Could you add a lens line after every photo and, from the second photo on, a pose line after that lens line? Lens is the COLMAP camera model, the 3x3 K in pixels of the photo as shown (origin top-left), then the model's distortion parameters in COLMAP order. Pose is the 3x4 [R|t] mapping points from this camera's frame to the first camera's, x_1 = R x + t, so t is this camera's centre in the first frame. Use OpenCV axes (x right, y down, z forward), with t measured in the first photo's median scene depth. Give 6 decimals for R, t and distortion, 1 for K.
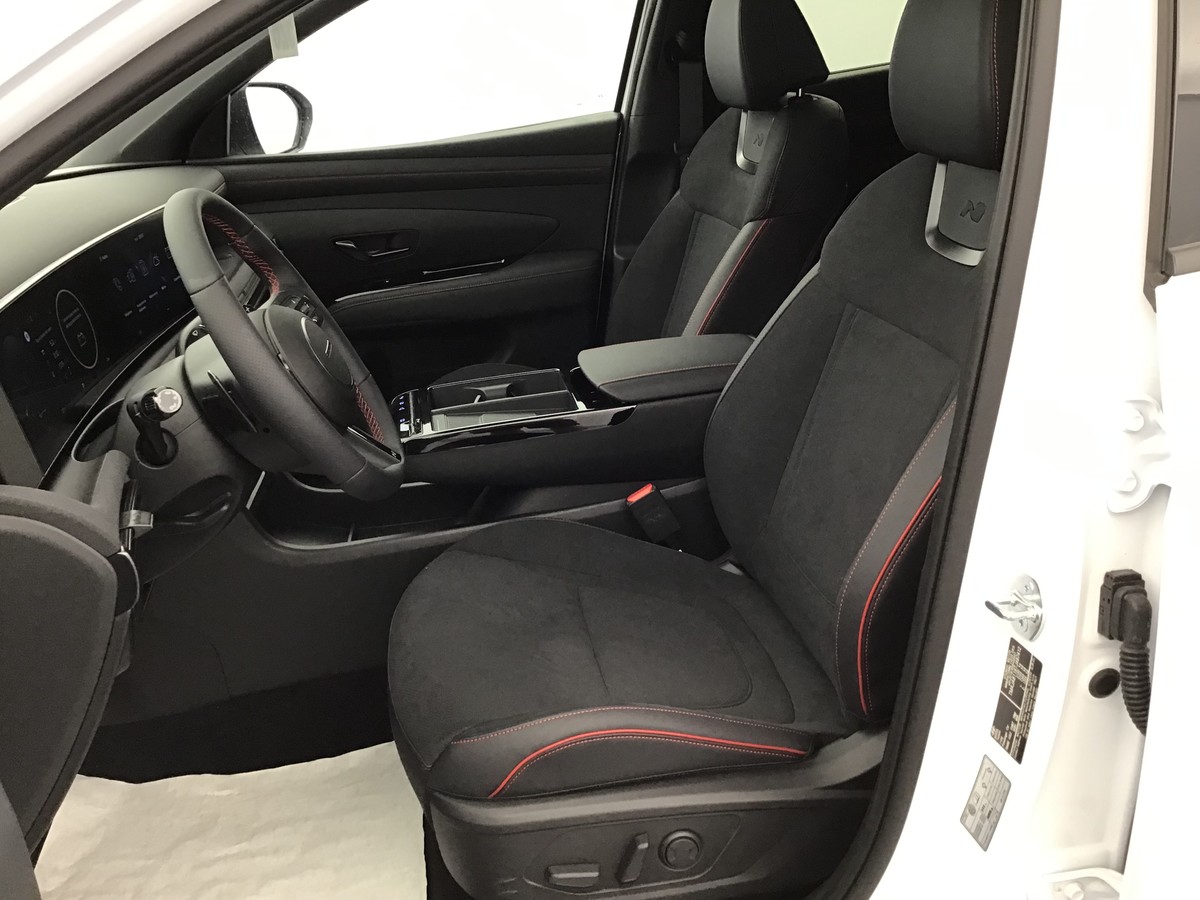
lens RADIAL K [[1100.1, 0, 597.6], [0, 1100.1, 445.8], [0, 0, 1]] dist [0.021994, 0.000000]
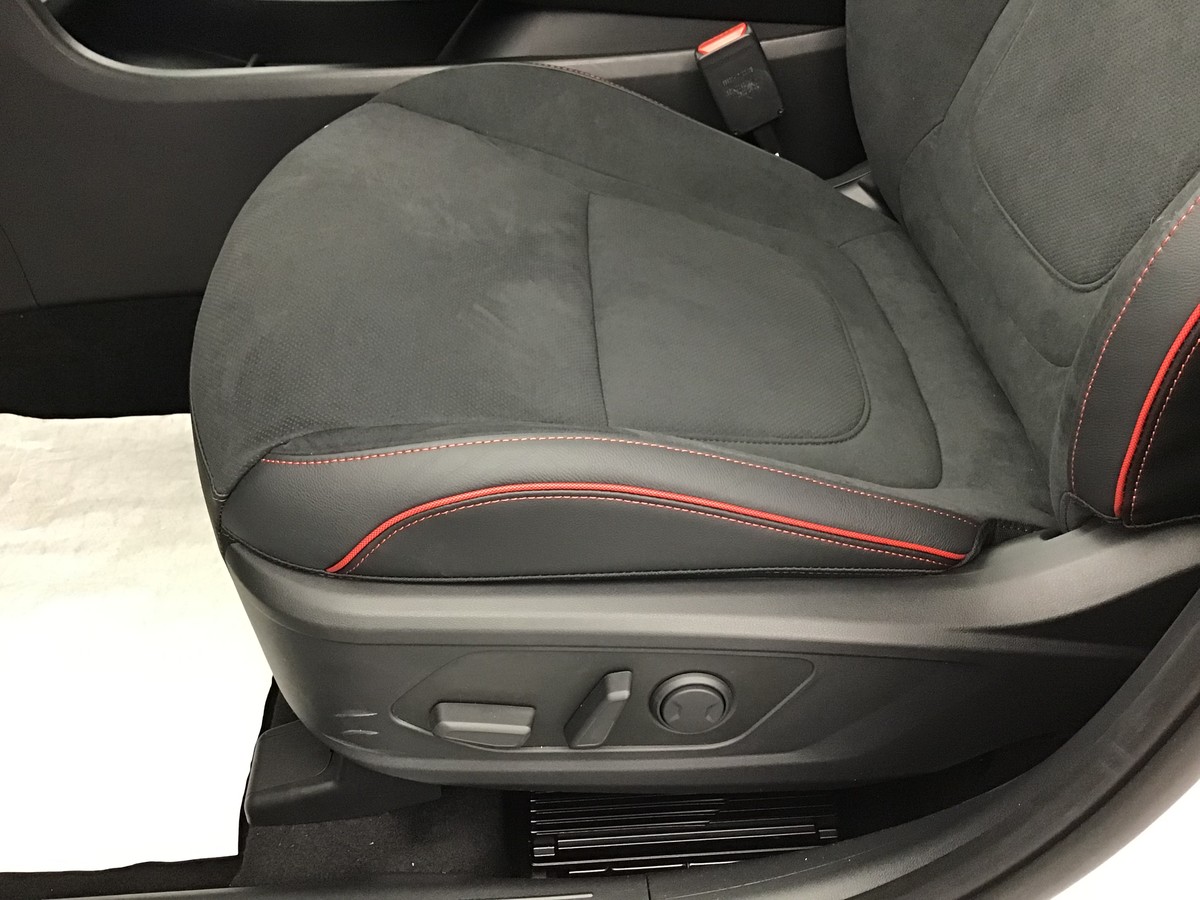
lens RADIAL K [[1100.1, 0, 592.7], [0, 1100.1, 450.2], [0, 0, 1]] dist [0.021994, 0.000000]
pose [[0.990026, 0.130719, -0.052549, 0.032924], [-0.106577, 0.938831, 0.327471, 0.068885], [0.092142, -0.318604, 0.943399, 0.435462]]
